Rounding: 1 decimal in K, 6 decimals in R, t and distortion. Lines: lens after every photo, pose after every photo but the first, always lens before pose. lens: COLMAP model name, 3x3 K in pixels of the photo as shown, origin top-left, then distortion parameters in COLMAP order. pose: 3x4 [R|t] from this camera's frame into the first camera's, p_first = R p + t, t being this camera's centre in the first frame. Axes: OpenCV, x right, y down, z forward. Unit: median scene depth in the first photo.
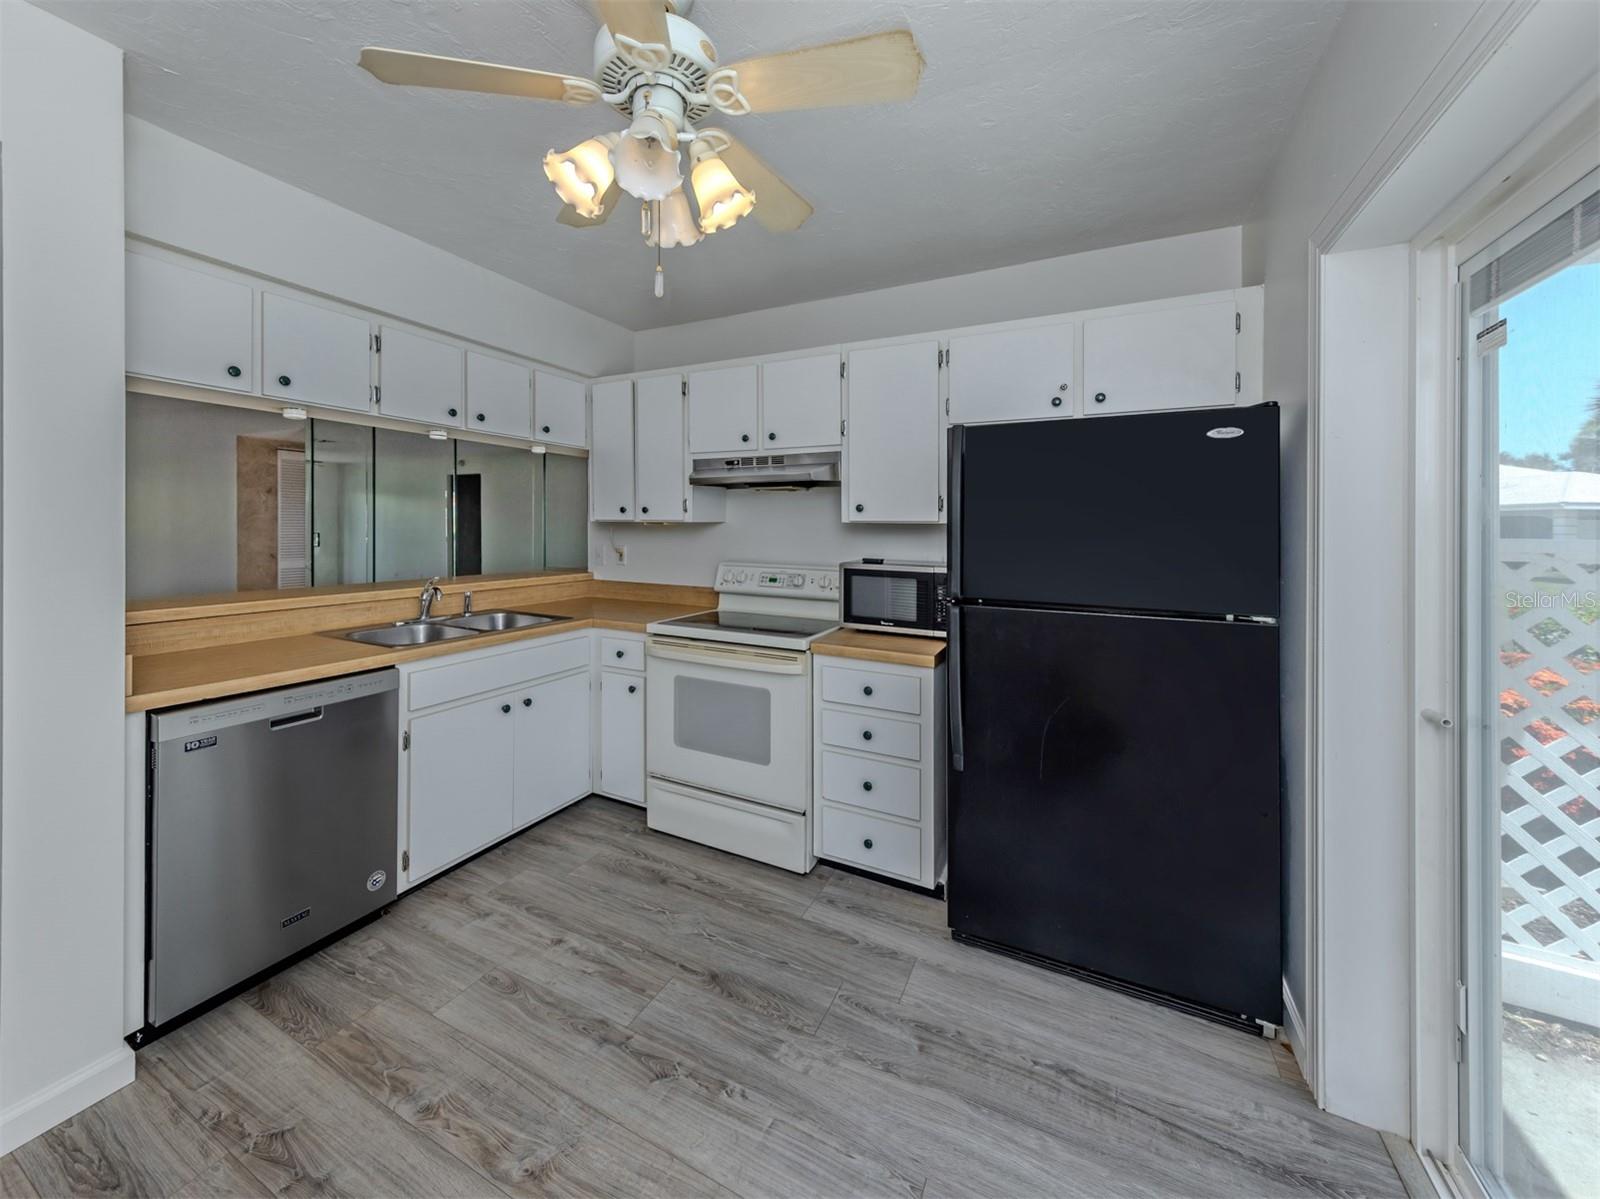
lens RADIAL K [[633.6, 0, 737.4], [0, 633.6, 525.4], [0, 0, 1]] dist [0.008412, -0.001616]
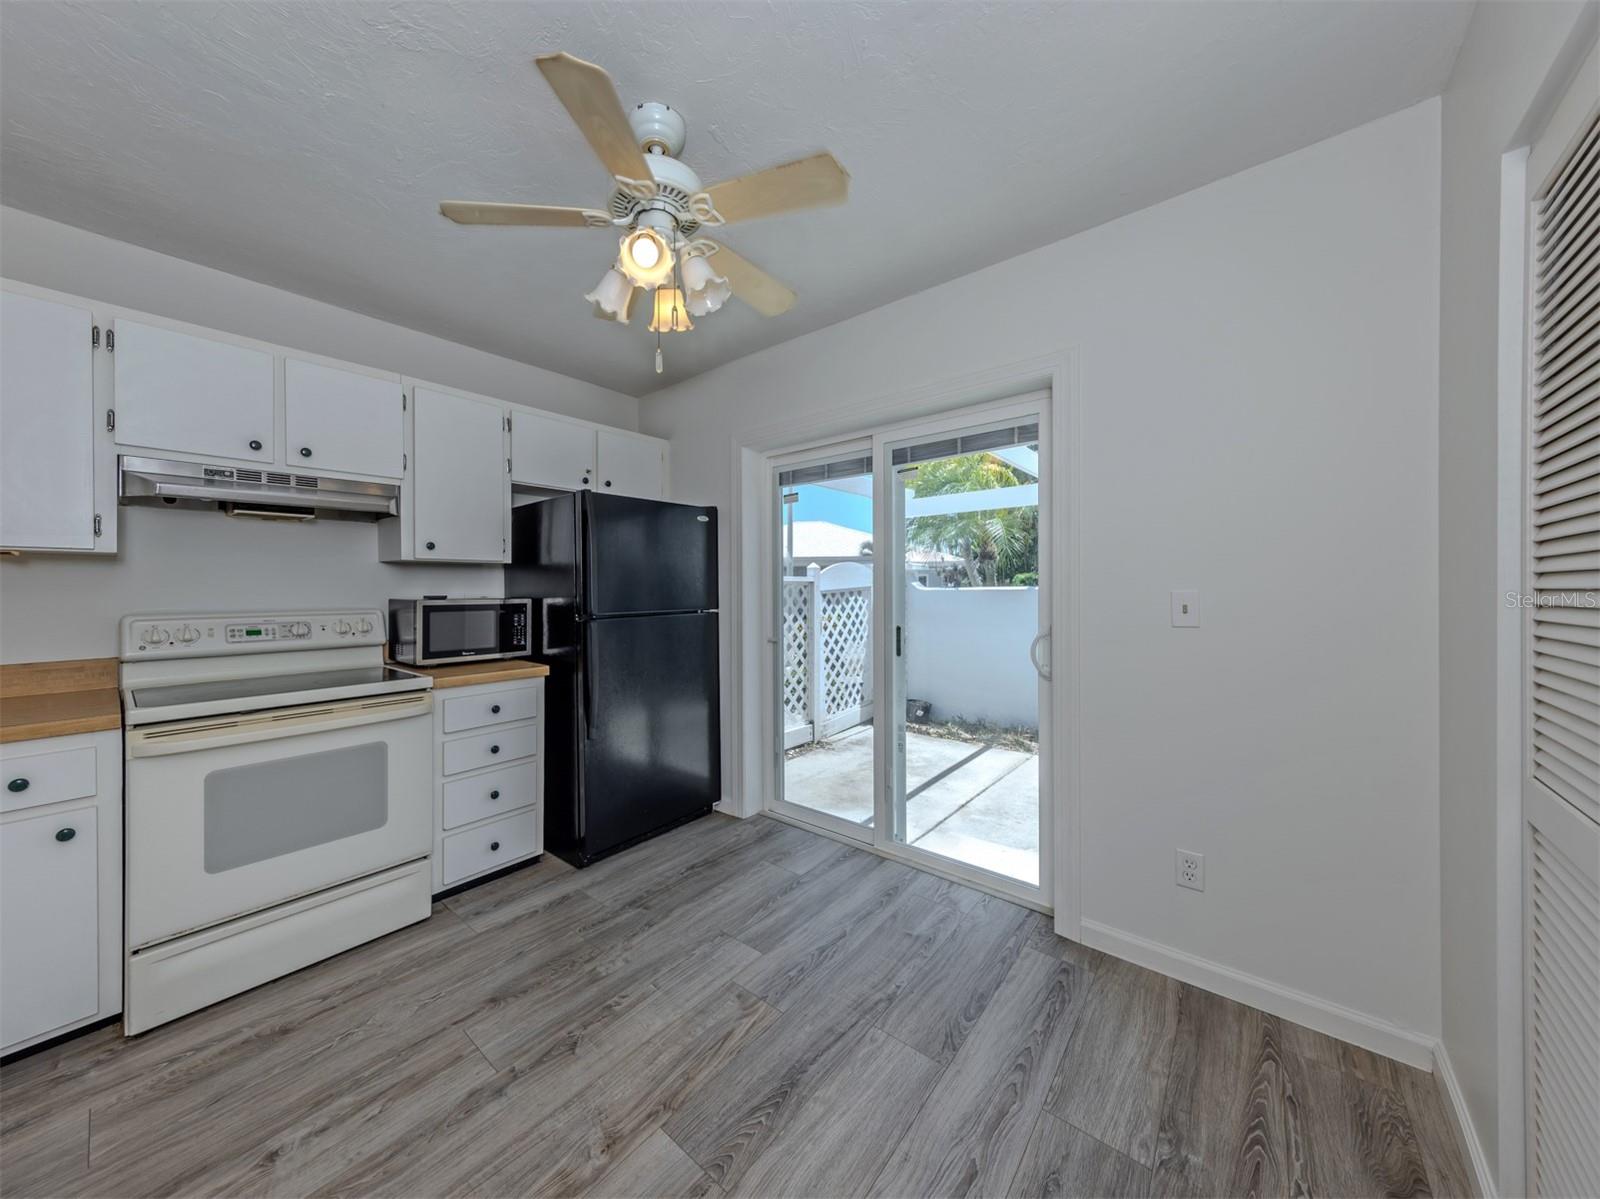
lens RADIAL K [[599.6, 0, 789.7], [0, 599.6, 589.7], [0, 0, 1]] dist [0.003797, -0.000539]
pose [[0.154249, -0.011940, 0.987960, -0.766145], [0.010058, 0.999894, 0.010514, 0.044346], [-0.987981, 0.008315, 0.154353, 0.324380]]
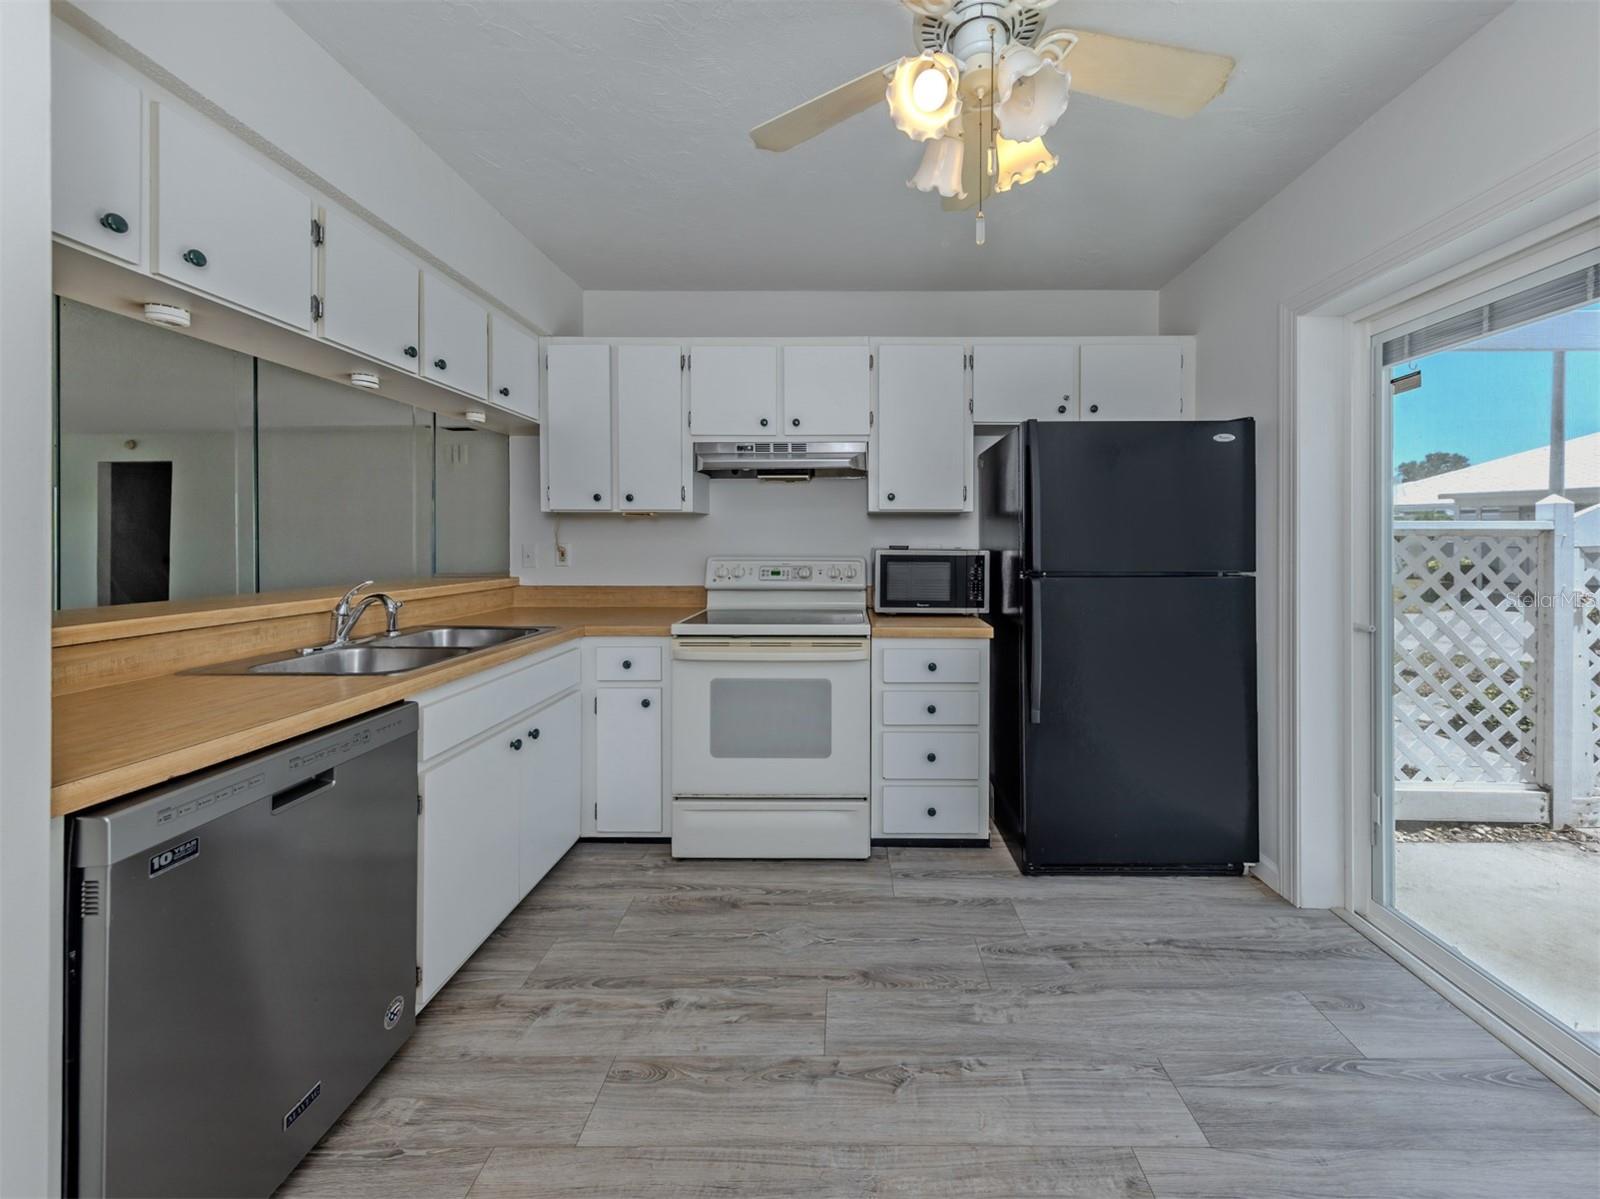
lens RADIAL K [[633.6, 0, 820.6], [0, 633.6, 538.2], [0, 0, 1]] dist [0.008412, -0.001616]
pose [[0.876997, -0.005243, 0.480467, -0.468079], [0.006604, 0.999978, -0.001142, 0.047239], [-0.480451, 0.004175, 0.877012, 0.164478]]
